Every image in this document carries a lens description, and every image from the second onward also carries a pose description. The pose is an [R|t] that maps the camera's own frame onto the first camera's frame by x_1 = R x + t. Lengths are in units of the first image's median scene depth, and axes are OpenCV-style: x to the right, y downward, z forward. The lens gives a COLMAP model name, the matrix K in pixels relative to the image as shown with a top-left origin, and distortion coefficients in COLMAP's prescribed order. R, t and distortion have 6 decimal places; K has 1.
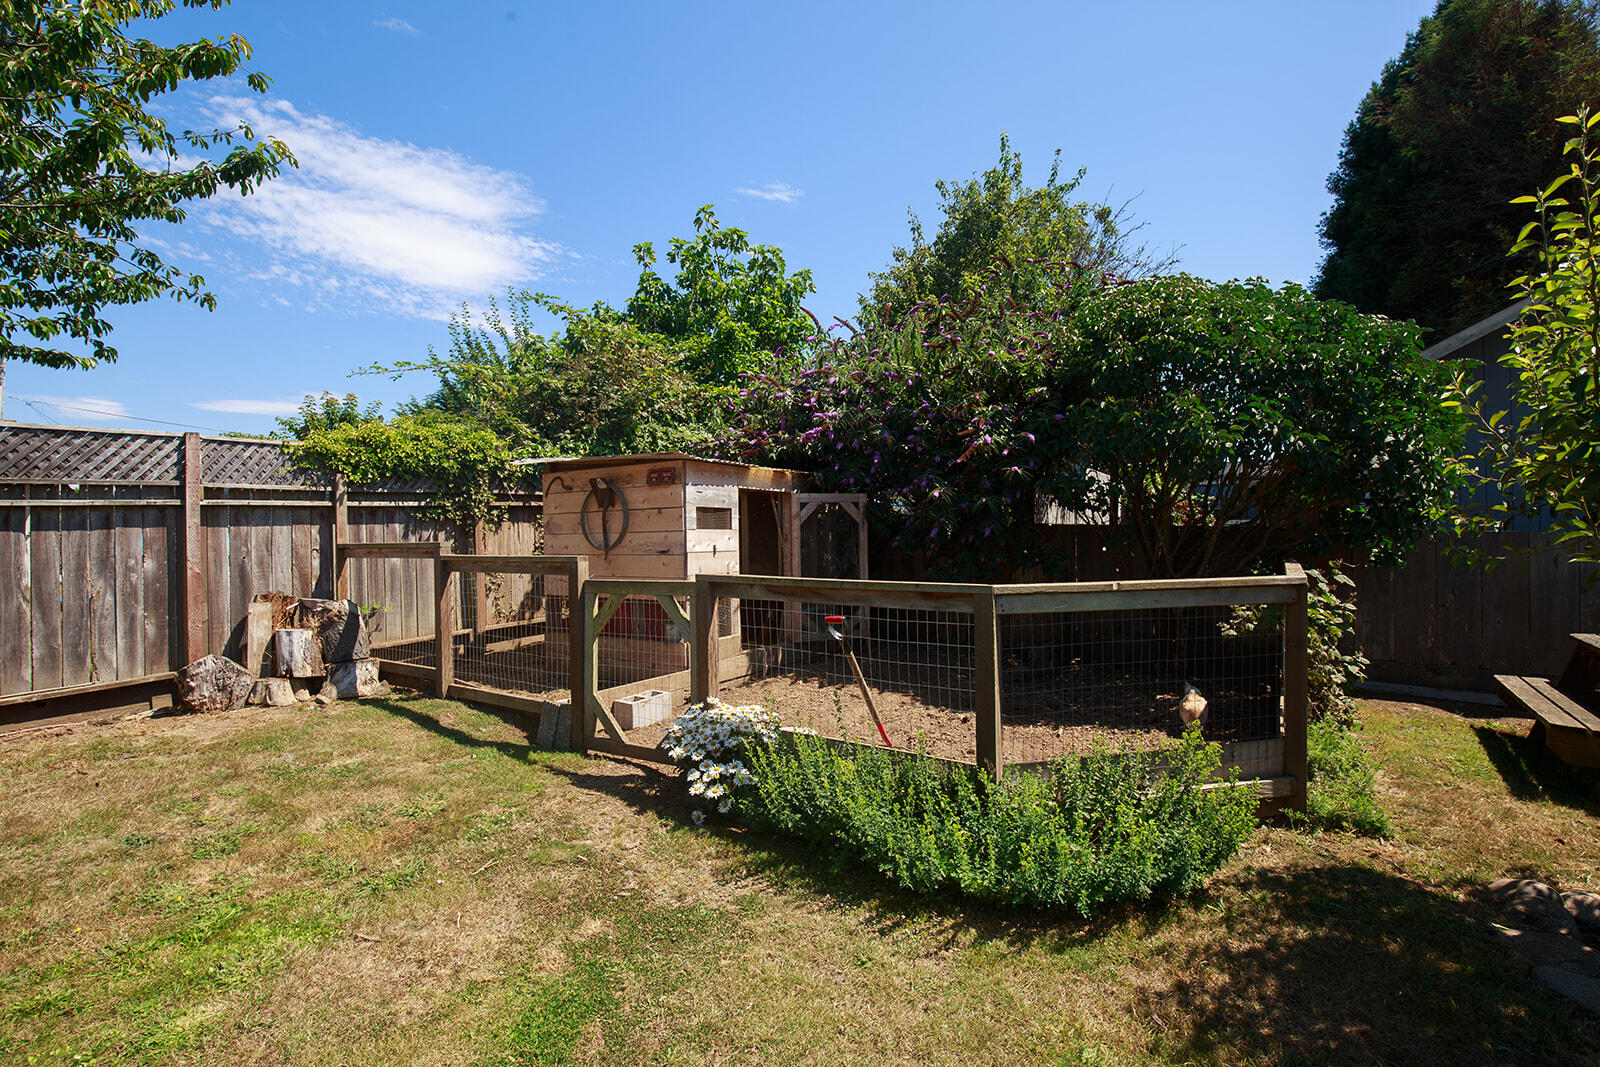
lens RADIAL K [[709.0, 0, 812.3], [0, 709.0, 547.8], [0, 0, 1]] dist [-0.004334, 0.000734]
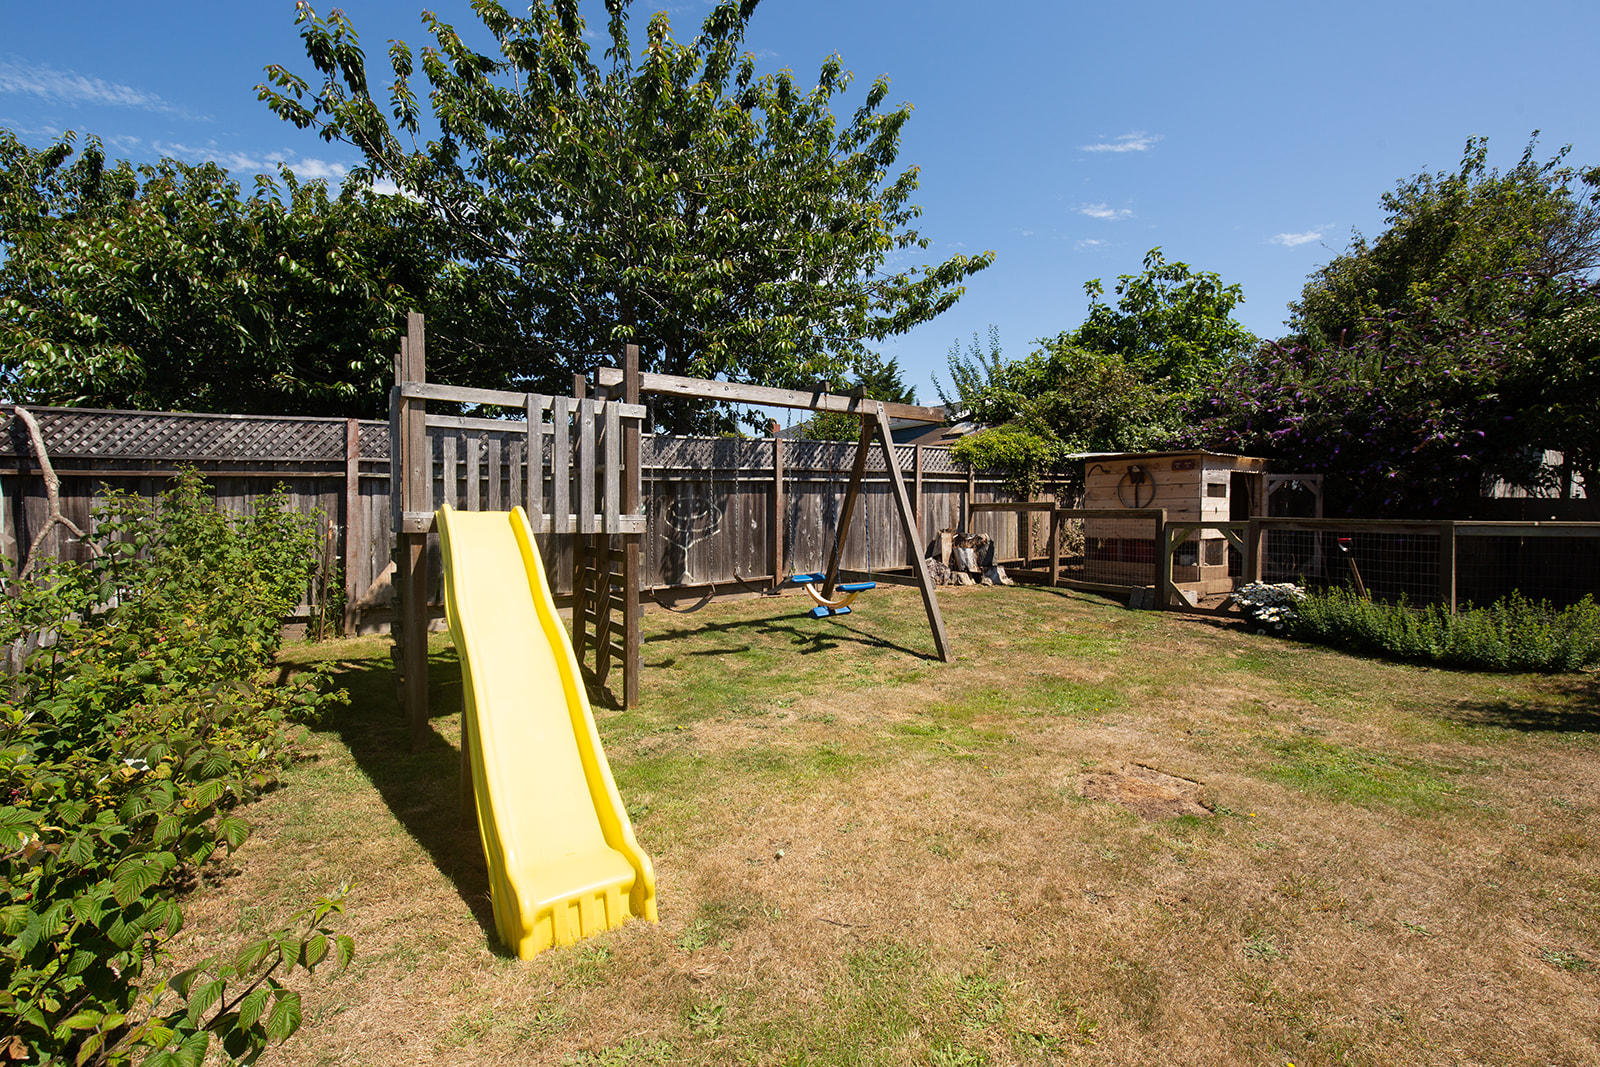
lens RADIAL K [[709.0, 0, 798.8], [0, 709.0, 536.9], [0, 0, 1]] dist [-0.004334, 0.000734]
pose [[0.893549, 0.034804, -0.447615, -0.235759], [-0.027886, 0.999368, 0.022038, 0.048595], [0.448099, -0.007210, 0.893955, -0.762809]]
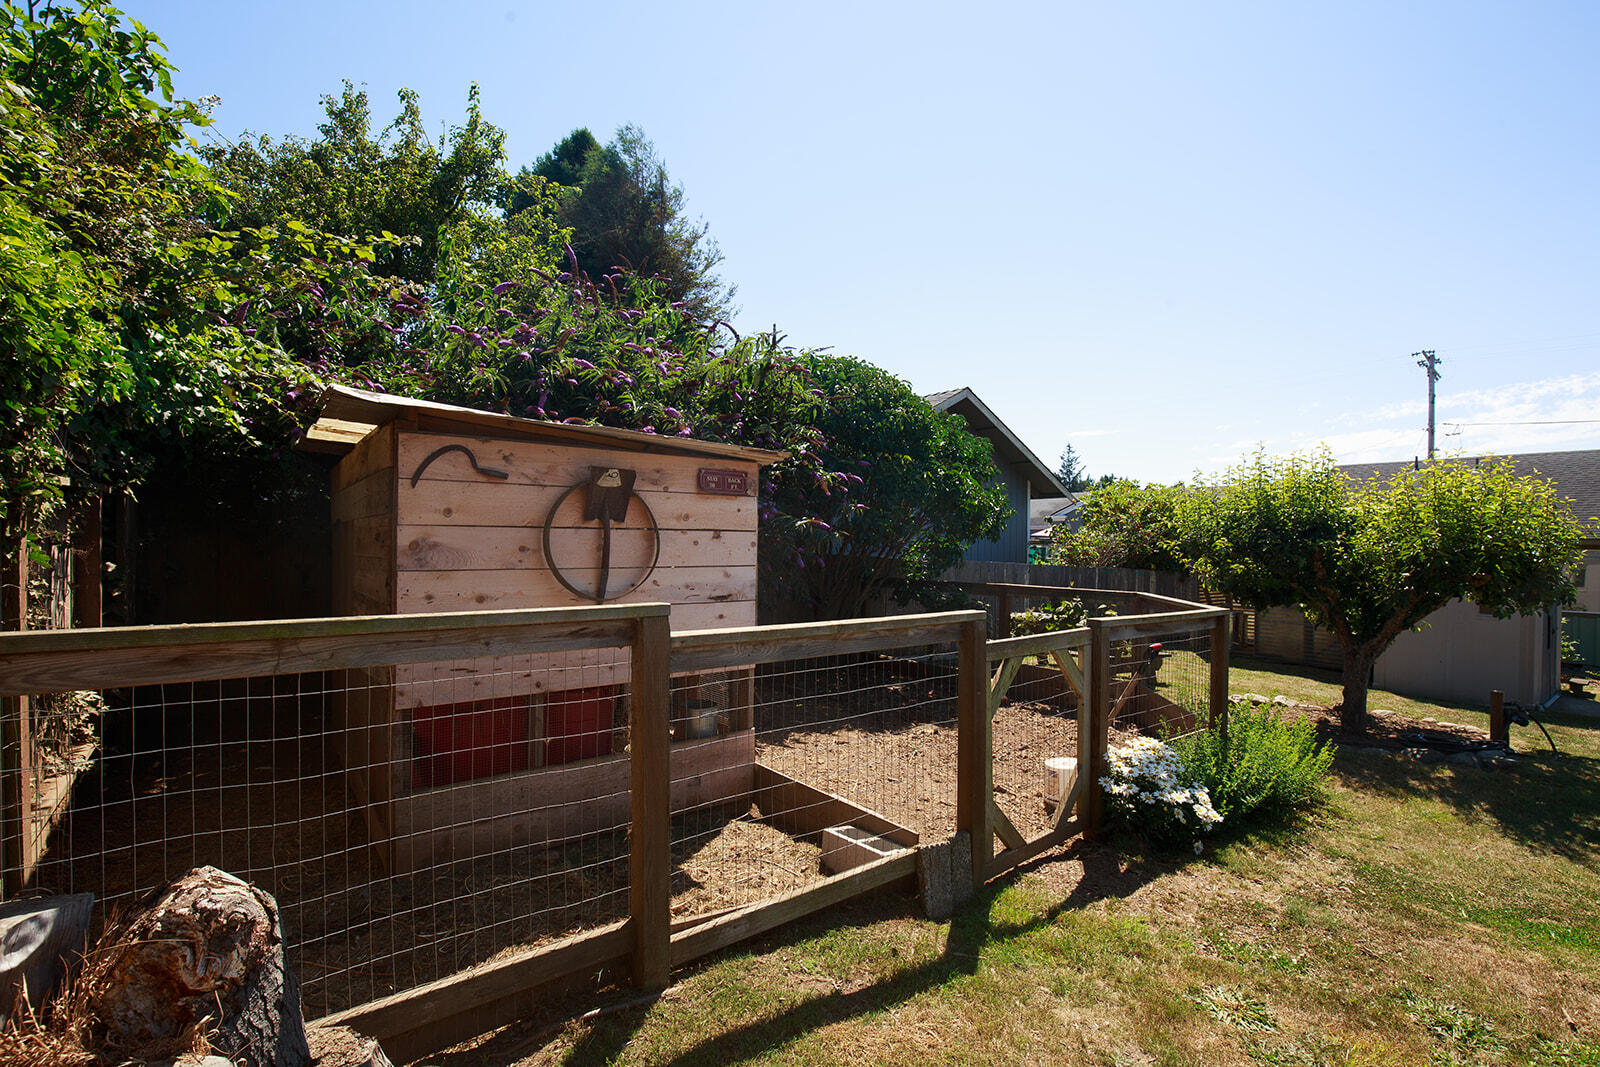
lens RADIAL K [[709.0, 0, 801.3], [0, 709.0, 536.5], [0, 0, 1]] dist [-0.004334, 0.000734]
pose [[0.314807, 0.030152, 0.948677, -0.708833], [0.000925, 0.999485, -0.032074, -0.025738], [-0.949155, 0.010975, 0.314617, 0.635053]]
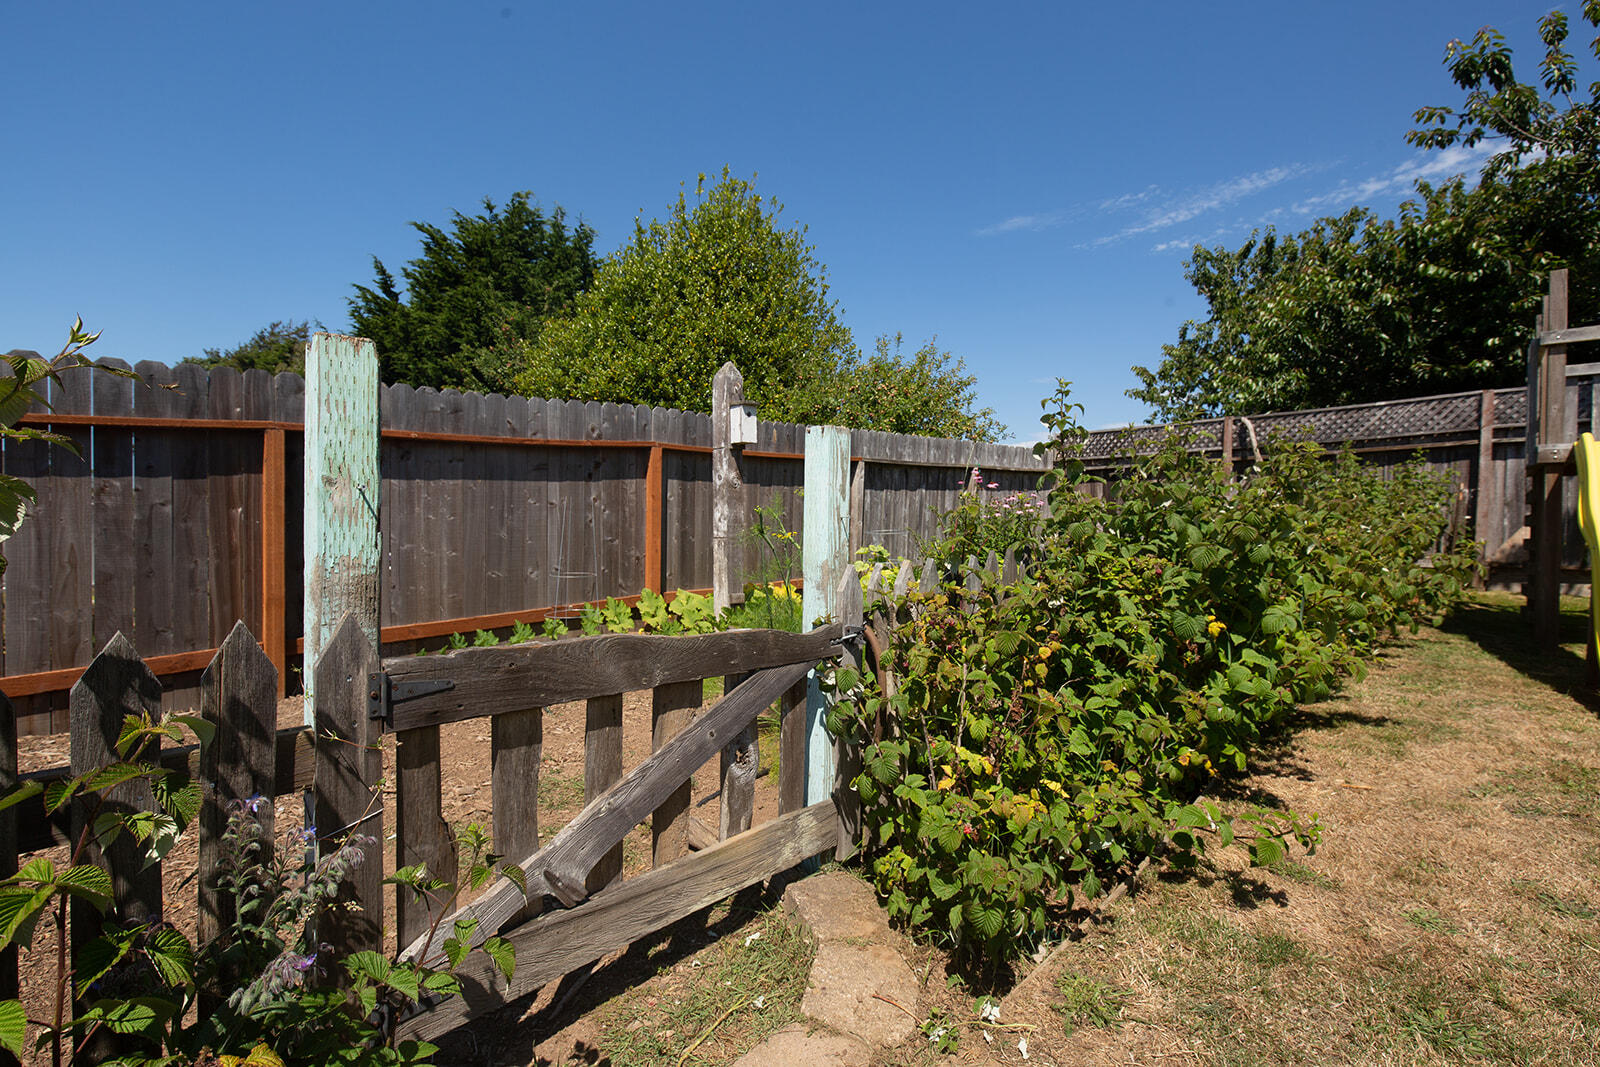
lens RADIAL K [[709.0, 0, 815.6], [0, 709.0, 535.6], [0, 0, 1]] dist [-0.004334, 0.000734]
pose [[-0.209350, 0.026467, -0.977482, 0.049108], [-0.025156, 0.999157, 0.032442, 0.142084], [0.977517, 0.031382, -0.208508, -0.937843]]
